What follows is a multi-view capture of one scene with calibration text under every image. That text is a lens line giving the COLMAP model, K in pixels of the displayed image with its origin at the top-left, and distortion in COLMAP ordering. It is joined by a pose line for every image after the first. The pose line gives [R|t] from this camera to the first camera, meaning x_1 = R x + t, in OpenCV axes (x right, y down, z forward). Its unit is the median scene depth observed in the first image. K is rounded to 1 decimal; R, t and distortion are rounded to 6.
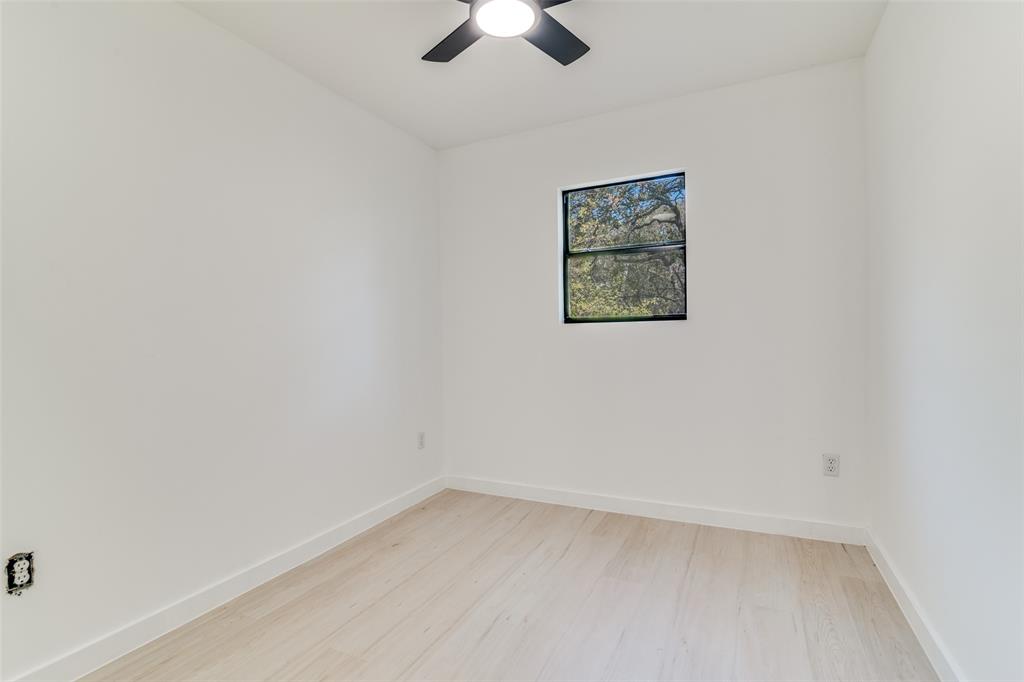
lens RADIAL K [[491.8, 0, 512.0], [0, 491.8, 341.0], [0, 0, 1]] dist [-0.000554, 0.000124]
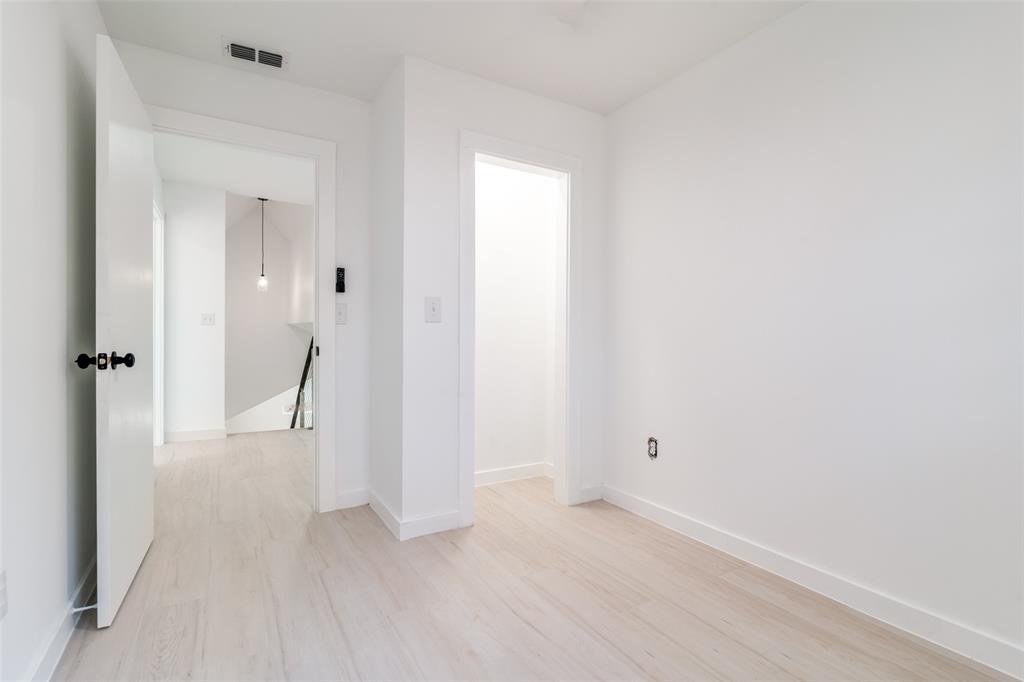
lens RADIAL K [[509.9, 0, 512.0], [0, 509.9, 341.0], [0, 0, 1]] dist [0.054938, 0.000128]
pose [[-0.576338, 0.007749, -0.817175, 0.654830], [-0.000576, 0.999951, 0.009888, 0.037312], [0.817211, 0.006170, -0.576305, 1.250062]]
